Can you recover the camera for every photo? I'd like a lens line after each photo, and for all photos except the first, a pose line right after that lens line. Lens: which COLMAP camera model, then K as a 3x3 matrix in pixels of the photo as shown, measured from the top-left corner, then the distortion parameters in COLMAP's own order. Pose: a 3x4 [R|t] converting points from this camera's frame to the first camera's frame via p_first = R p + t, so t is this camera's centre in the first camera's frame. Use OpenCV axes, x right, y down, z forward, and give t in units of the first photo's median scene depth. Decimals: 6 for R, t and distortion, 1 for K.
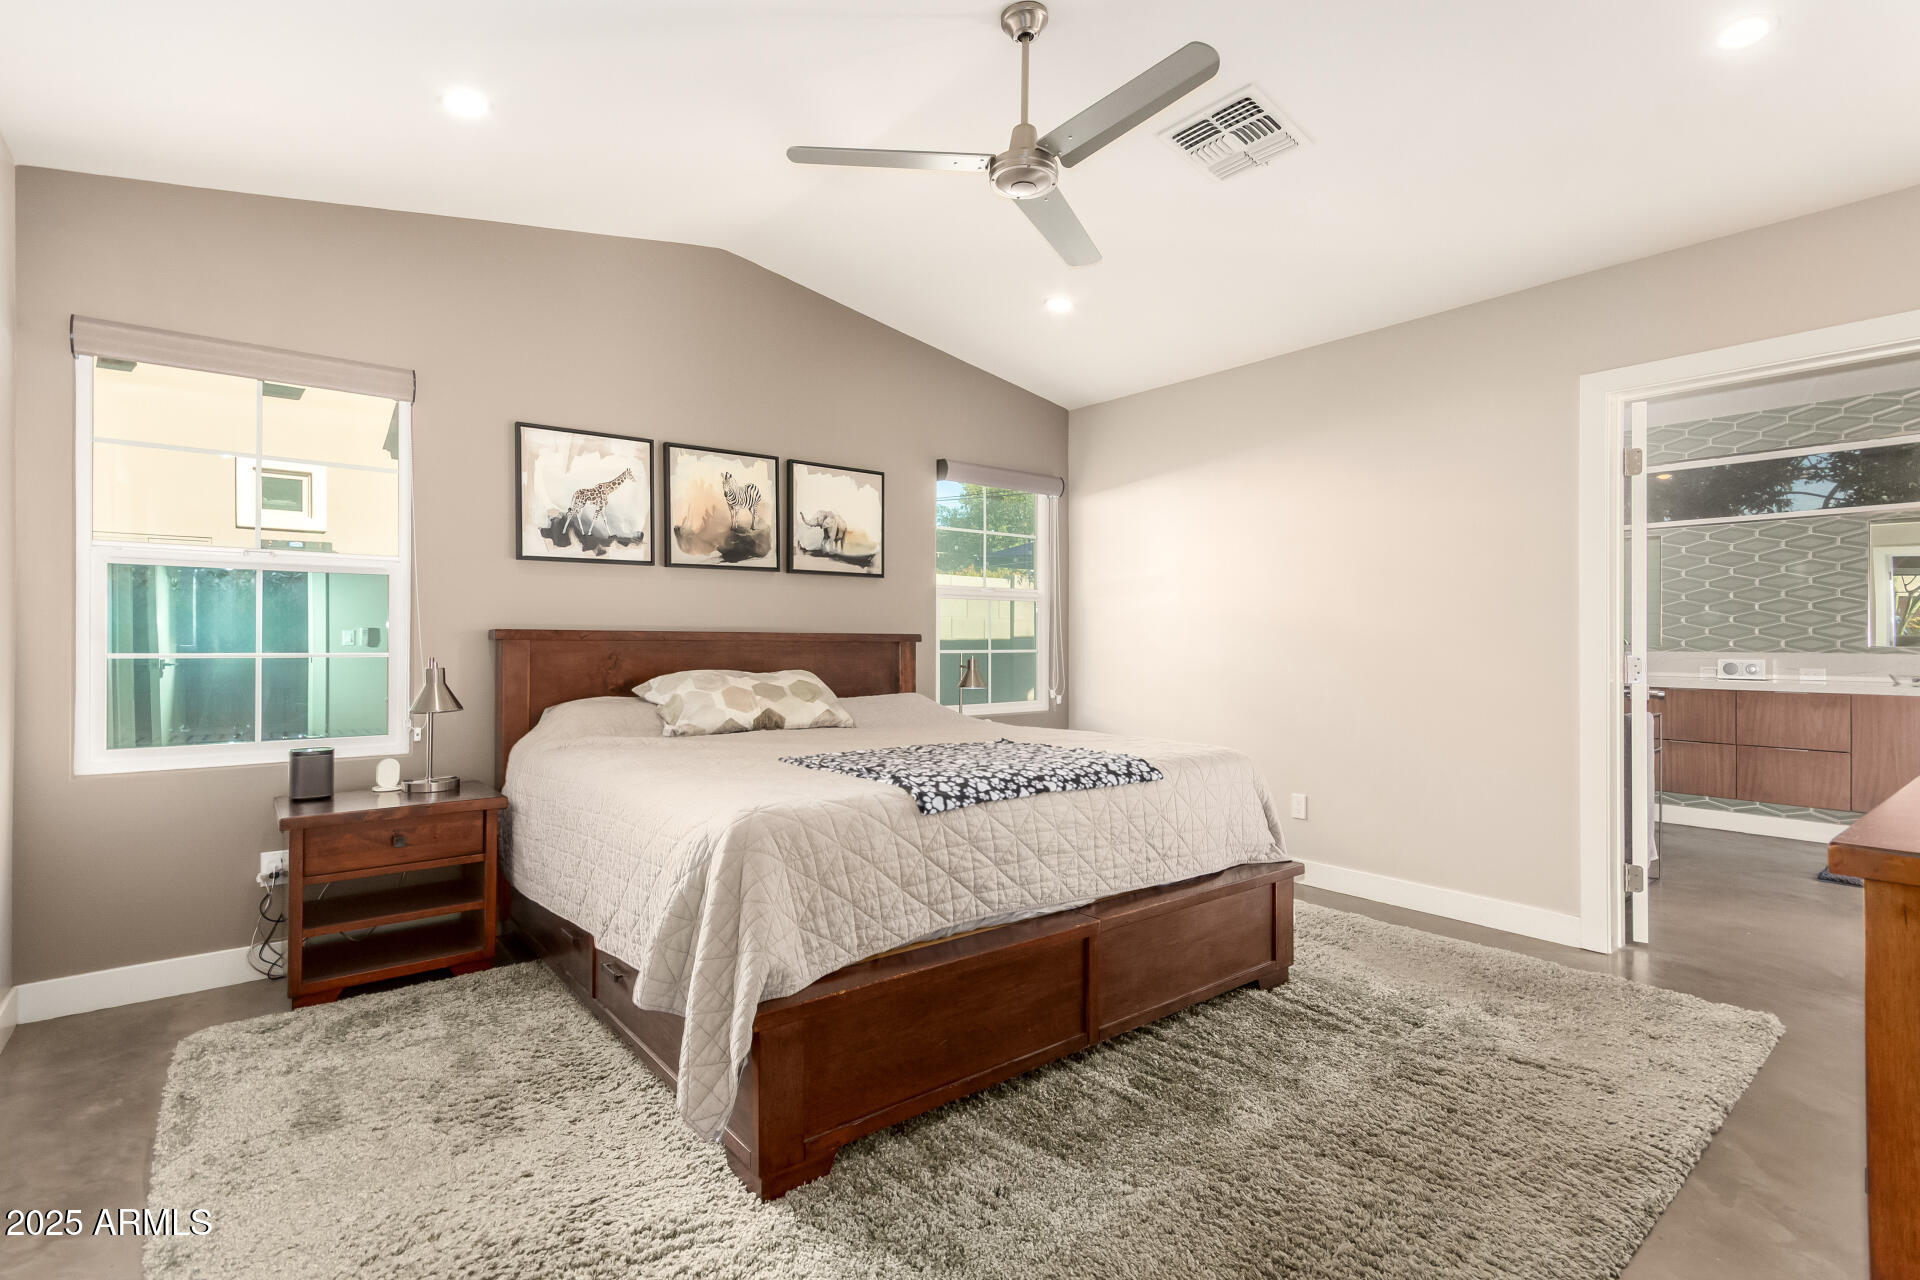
lens RADIAL K [[907.2, 0, 968.7], [0, 907.2, 642.7], [0, 0, 1]] dist [0.002234, -0.000533]
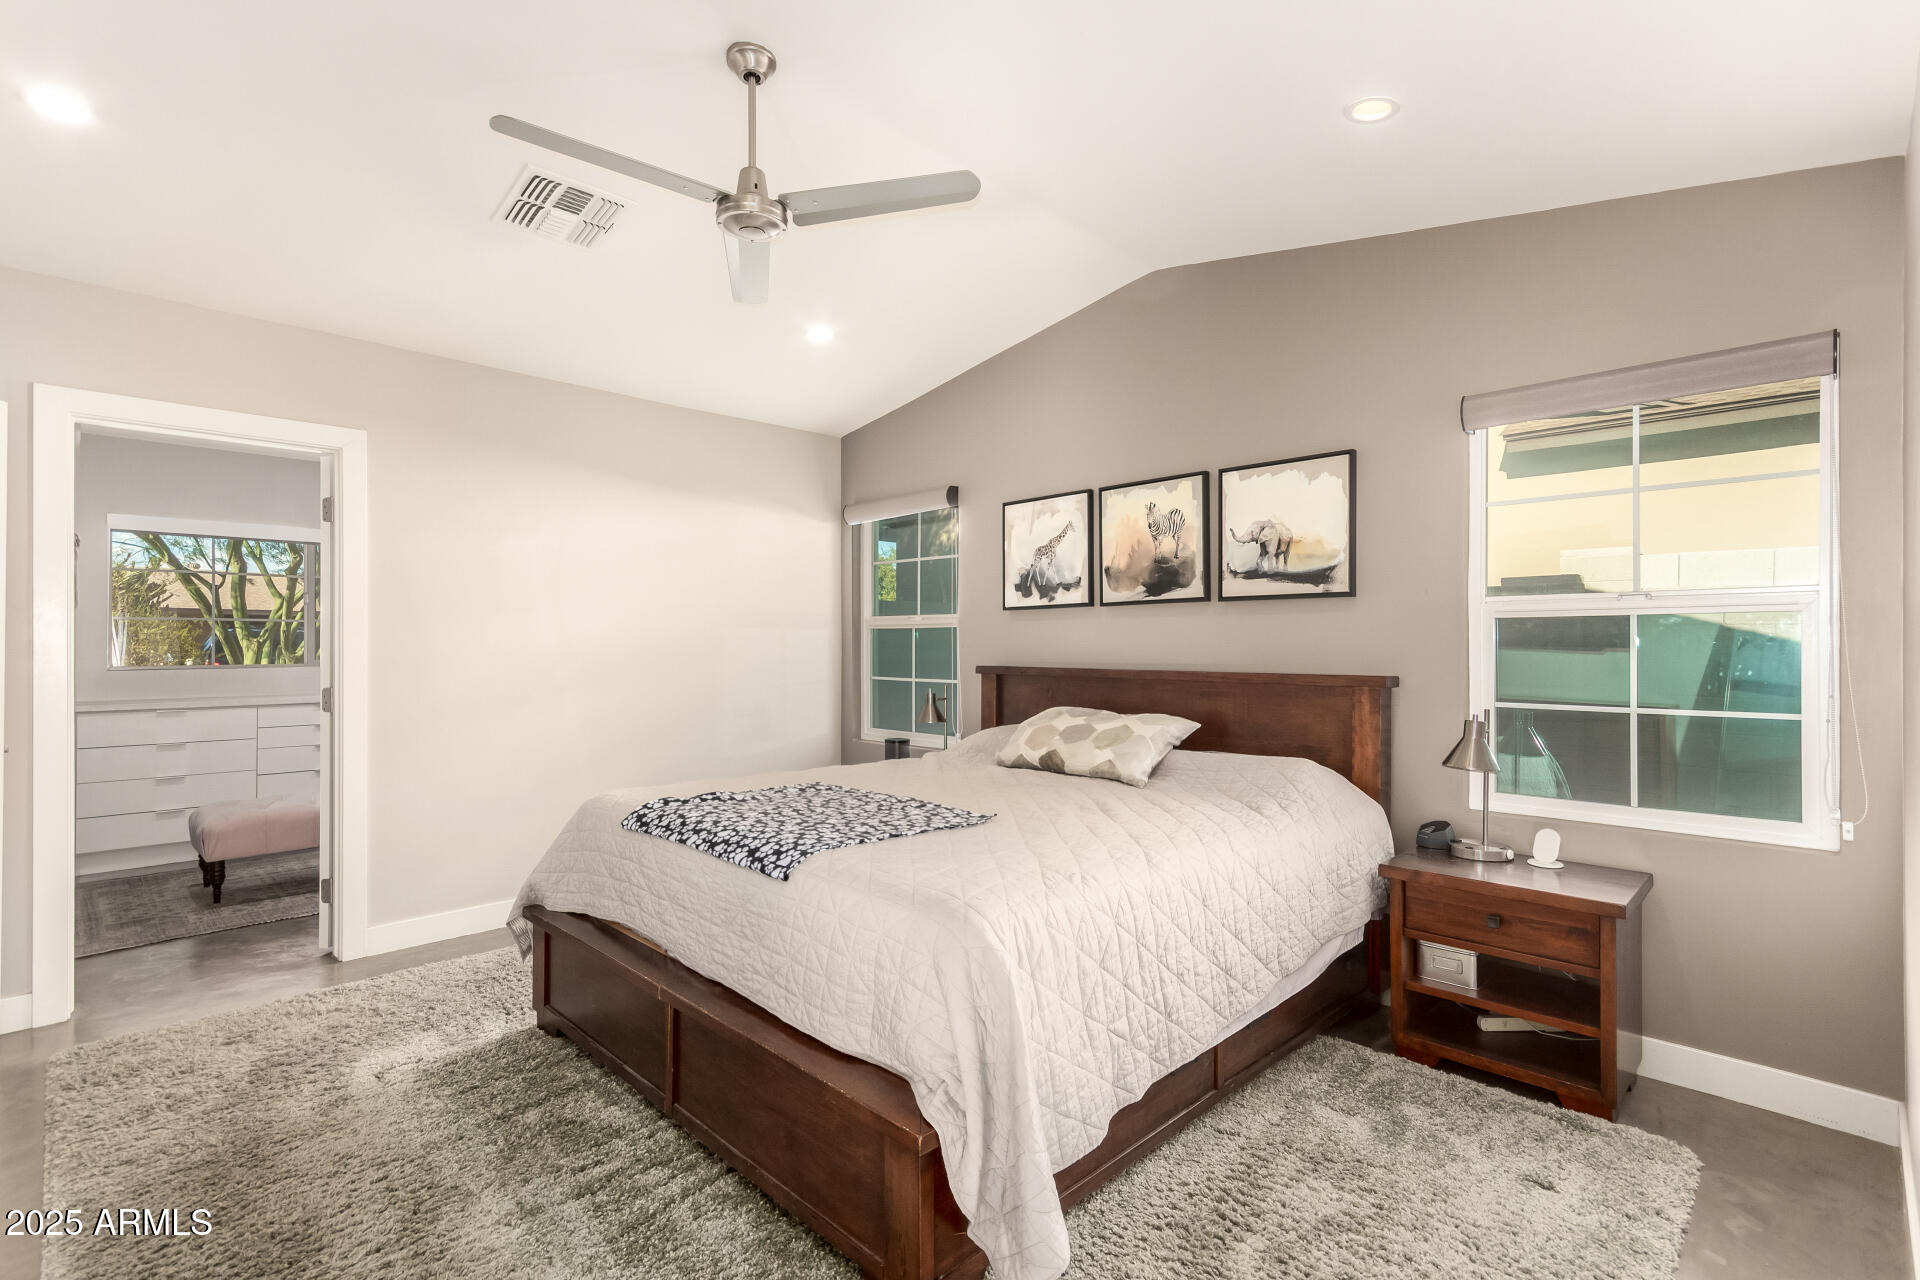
lens RADIAL K [[907.2, 0, 968.4], [0, 907.2, 640.3], [0, 0, 1]] dist [0.002234, -0.000533]
pose [[0.106420, -0.010649, -0.994264, 0.664606], [-0.007024, 0.999910, -0.011461, -0.030493], [0.994296, 0.008204, 0.106336, 0.709976]]
